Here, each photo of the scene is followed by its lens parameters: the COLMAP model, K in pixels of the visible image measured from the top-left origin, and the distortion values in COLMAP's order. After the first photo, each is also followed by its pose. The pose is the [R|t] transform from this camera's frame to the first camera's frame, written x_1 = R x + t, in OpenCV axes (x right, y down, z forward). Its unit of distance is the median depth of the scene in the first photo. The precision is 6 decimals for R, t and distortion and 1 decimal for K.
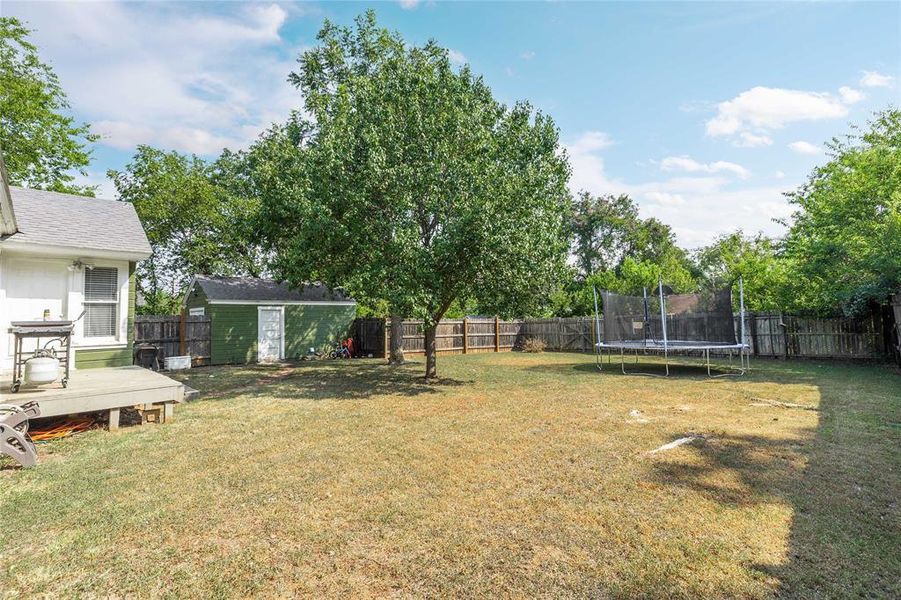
lens RADIAL K [[394.8, 0, 450.5], [0, 394.8, 300.0], [0, 0, 1]] dist [0.003120, 0.000187]
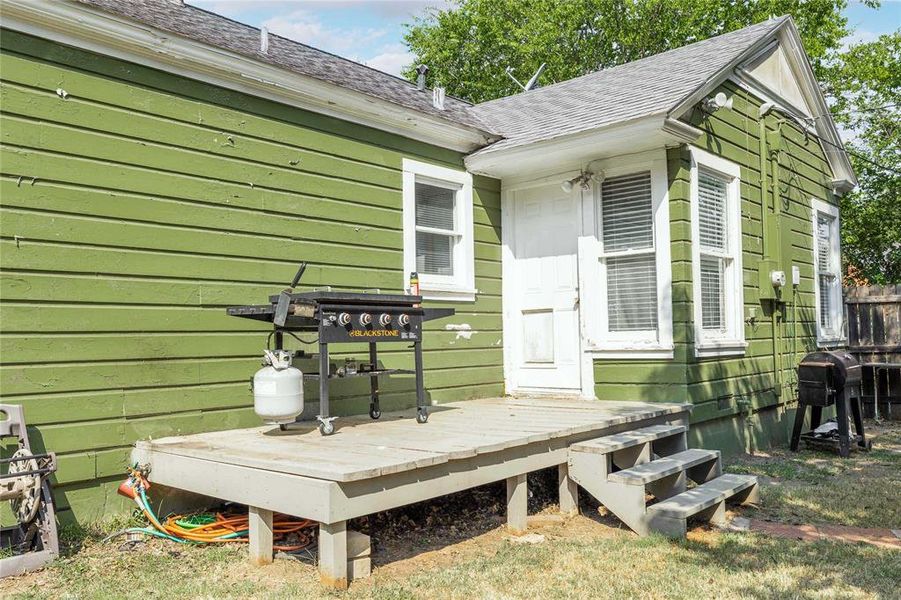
lens RADIAL K [[759.4, 0, 450.5], [0, 759.4, 300.0], [0, 0, 1]] dist [-0.000591, -0.001024]
pose [[0.057386, -0.033038, -0.997805, -0.023249], [0.073674, 0.996867, -0.028770, 0.034568], [0.995630, -0.071862, 0.059640, 0.382212]]
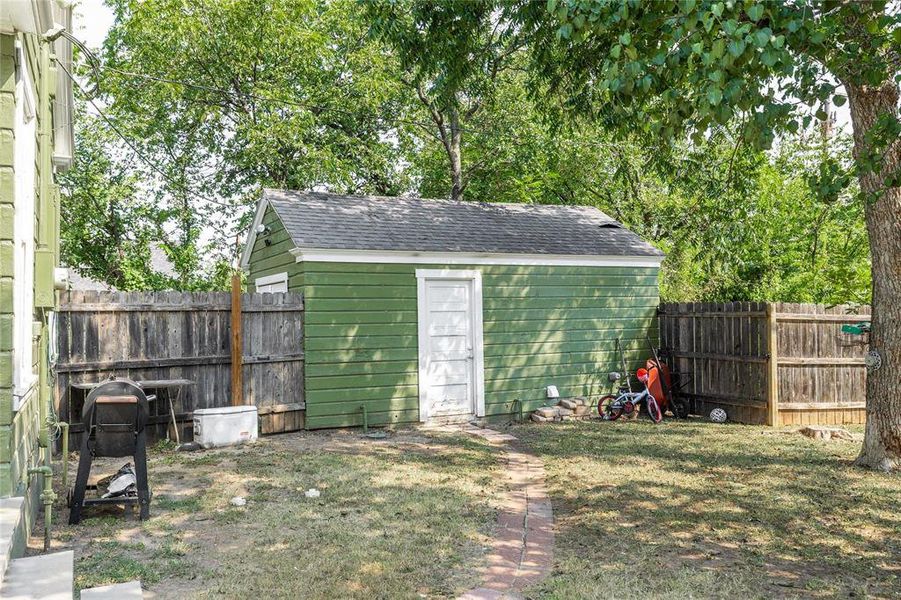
lens RADIAL K [[759.4, 0, 450.5], [0, 759.4, 300.0], [0, 0, 1]] dist [-0.000591, -0.001024]
pose [[0.940661, -0.001124, -0.339346, -0.224396], [0.012772, 0.999403, 0.032096, 0.022959], [0.339107, -0.034525, 0.940114, 0.361167]]
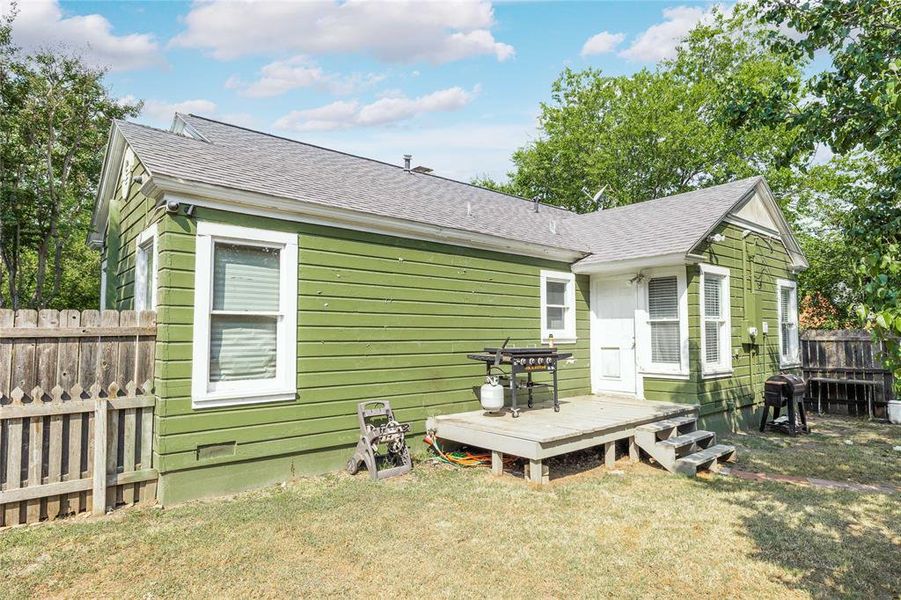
lens RADIAL K [[522.8, 0, 451.9], [0, 522.8, 303.3], [0, 0, 1]] dist [0.003816, 0.000627]
pose [[-0.079495, -0.041921, -0.995953, 0.115531], [0.058502, 0.997197, -0.046643, -0.002539], [0.995117, -0.061973, -0.076820, 0.333241]]
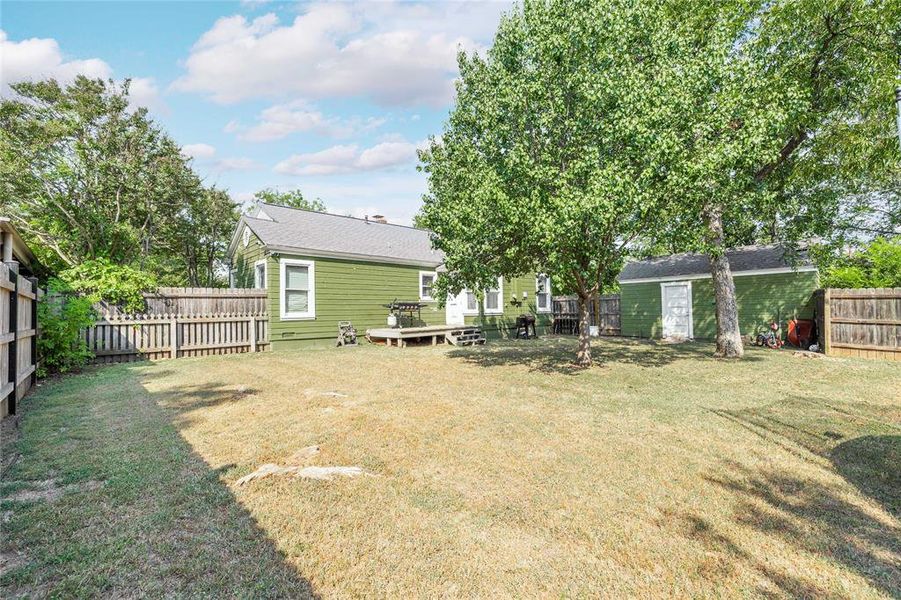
lens RADIAL K [[380.6, 0, 447.9], [0, 380.6, 300.6], [0, 0, 1]] dist [0.001630, 0.000197]
pose [[-0.031503, -0.006034, -0.999485, 0.505332], [0.073314, 0.997274, -0.008332, 0.029261], [0.996811, -0.073538, -0.030975, 0.481678]]
